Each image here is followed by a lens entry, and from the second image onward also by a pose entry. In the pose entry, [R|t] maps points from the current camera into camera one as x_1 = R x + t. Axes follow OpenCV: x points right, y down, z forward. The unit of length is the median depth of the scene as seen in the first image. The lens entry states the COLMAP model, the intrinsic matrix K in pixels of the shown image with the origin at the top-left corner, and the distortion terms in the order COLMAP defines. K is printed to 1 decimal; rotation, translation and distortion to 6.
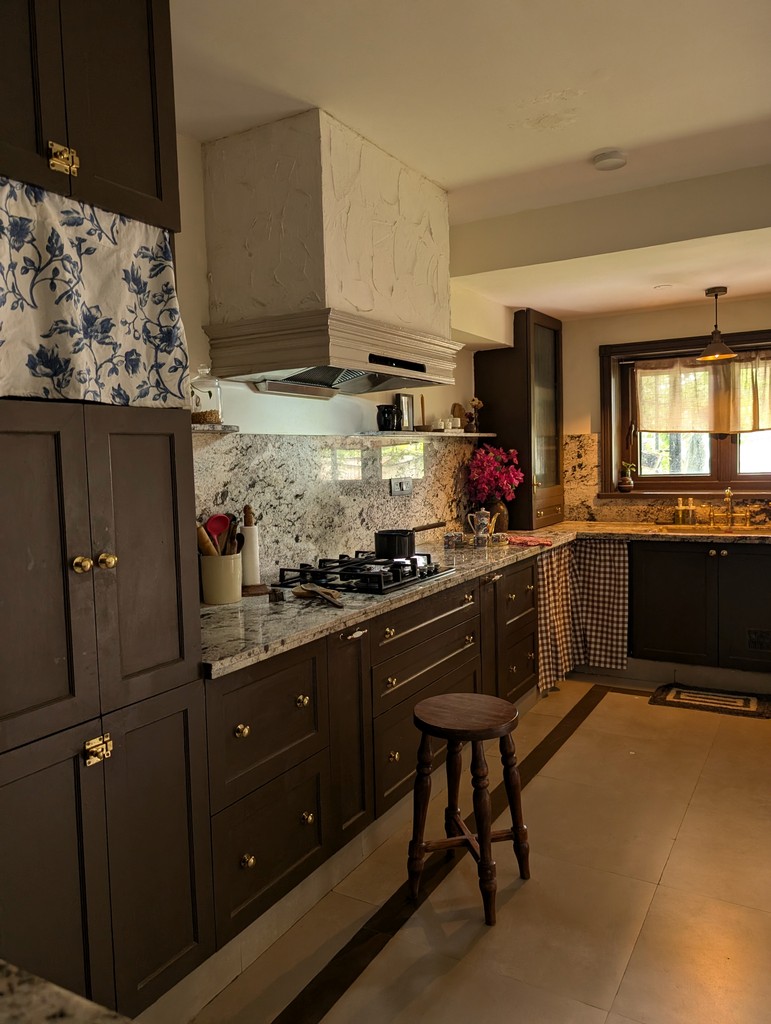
lens RADIAL K [[719.7, 0, 385.5], [0, 719.7, 512.0], [0, 0, 1]] dist [0.004592, -0.005925]
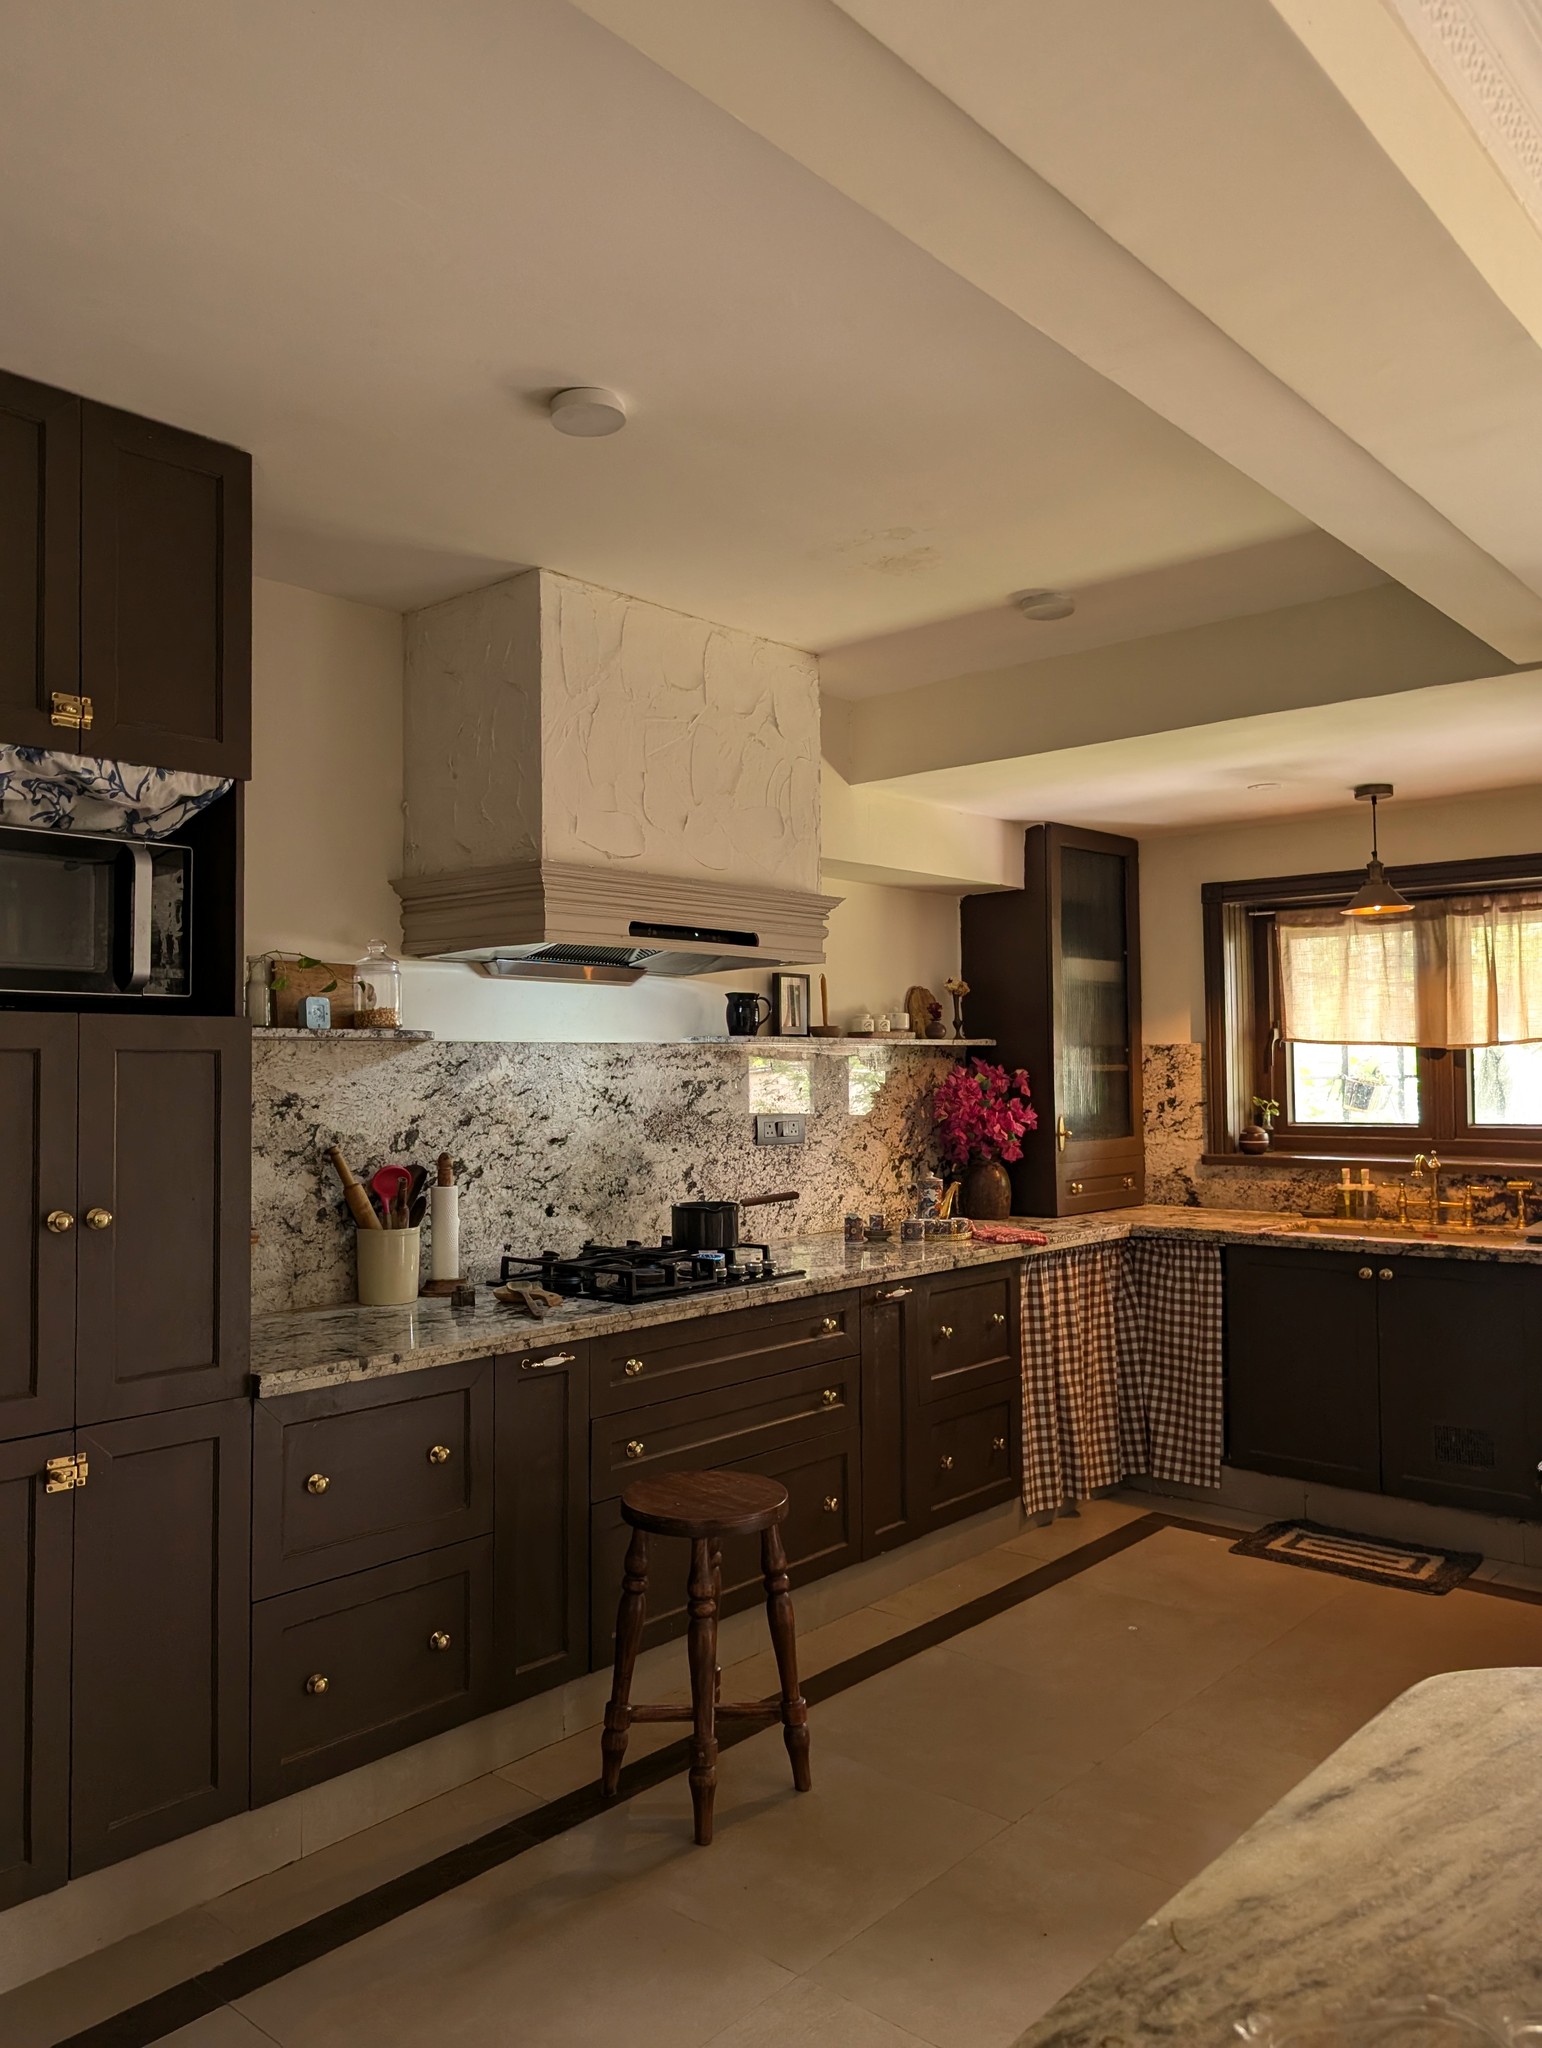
lens RADIAL K [[1426.7, 0, 773.0], [0, 1426.7, 1041.2], [0, 0, 1]] dist [0.029219, -0.060225]
pose [[0.982136, 0.017869, -0.187324, 0.217629], [-0.035326, 0.995290, -0.090274, -0.002820], [0.184829, 0.095279, 0.978141, -0.132034]]
